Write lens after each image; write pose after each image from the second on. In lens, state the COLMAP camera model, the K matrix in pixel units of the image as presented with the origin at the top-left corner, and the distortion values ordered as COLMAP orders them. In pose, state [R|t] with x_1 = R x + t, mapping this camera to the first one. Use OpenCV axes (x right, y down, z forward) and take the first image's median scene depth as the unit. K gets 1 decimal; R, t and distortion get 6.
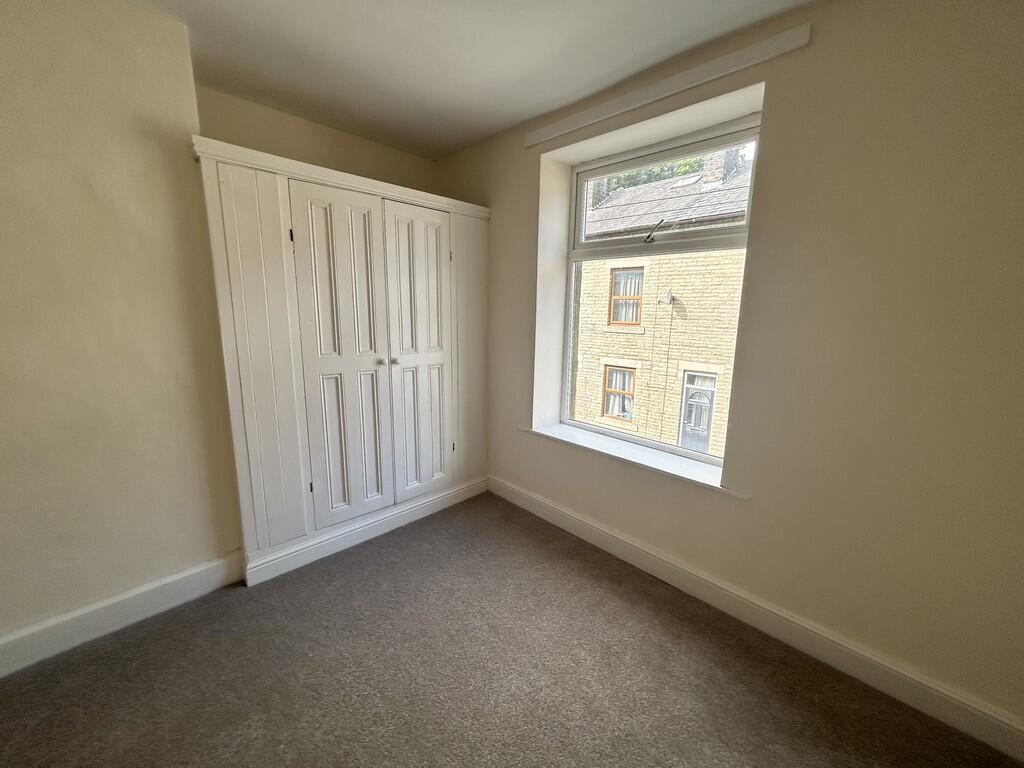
lens RADIAL K [[411.6, 0, 512.0], [0, 411.6, 384.0], [0, 0, 1]] dist [0.002450, 0.000100]
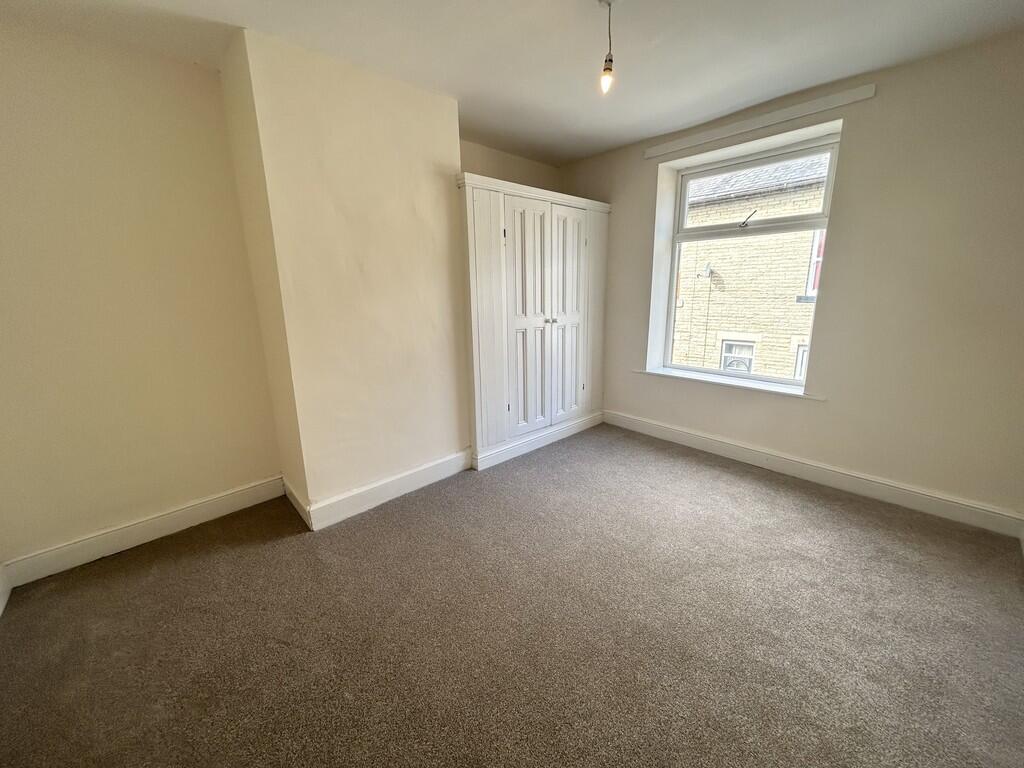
lens RADIAL K [[411.6, 0, 512.0], [0, 411.6, 384.0], [0, 0, 1]] dist [0.002450, 0.000100]
pose [[0.998699, -0.024962, -0.044466, -0.348727], [0.026882, 0.998708, 0.043118, 0.088799], [0.043332, -0.044257, 0.998080, -0.381522]]
